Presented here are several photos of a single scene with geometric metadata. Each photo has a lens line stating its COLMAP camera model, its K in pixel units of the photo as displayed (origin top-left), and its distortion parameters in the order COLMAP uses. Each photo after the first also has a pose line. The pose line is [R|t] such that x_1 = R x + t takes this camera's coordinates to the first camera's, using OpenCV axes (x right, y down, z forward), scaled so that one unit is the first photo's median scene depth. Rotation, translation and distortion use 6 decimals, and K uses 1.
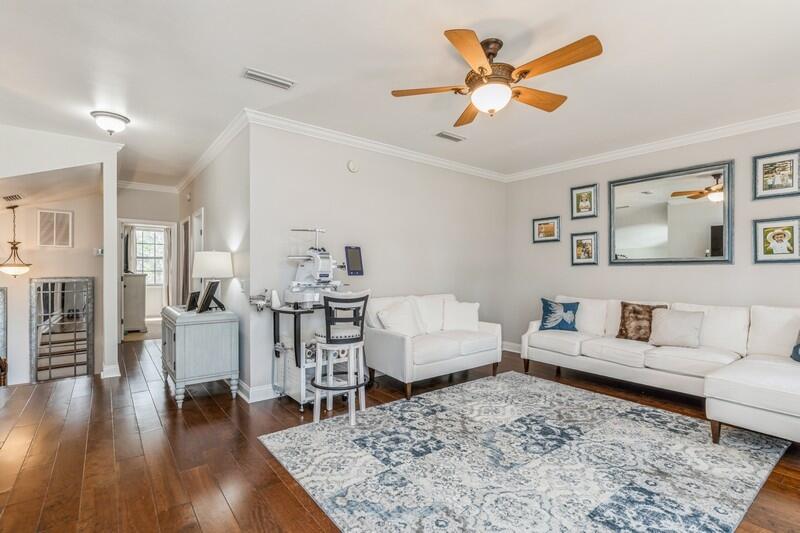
lens RADIAL K [[379.8, 0, 398.1], [0, 379.8, 267.7], [0, 0, 1]] dist [-0.001227, -0.000297]
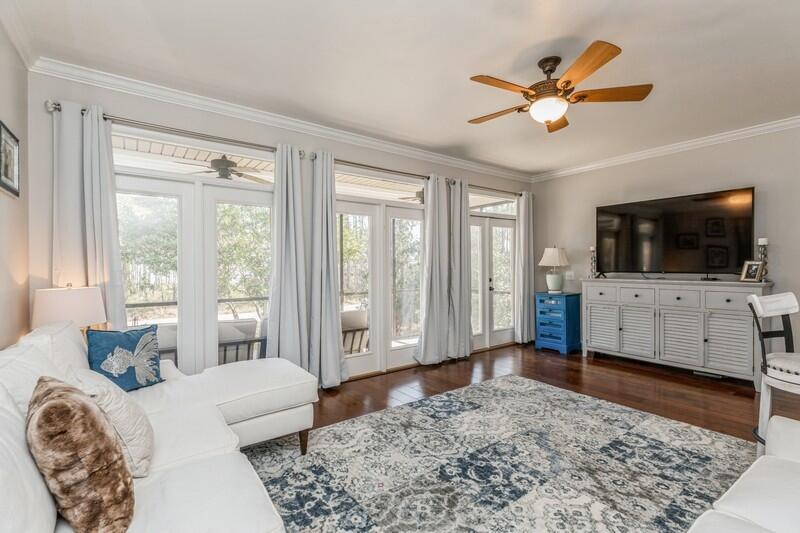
lens RADIAL K [[361.1, 0, 401.4], [0, 361.1, 267.7], [0, 0, 1]] dist [0.000387, -0.000131]
pose [[-0.999825, -0.000232, 0.018685, 0.569932], [-0.000235, 1.000000, -0.000148, 0.014183], [-0.018685, -0.000152, -0.999825, 1.812527]]
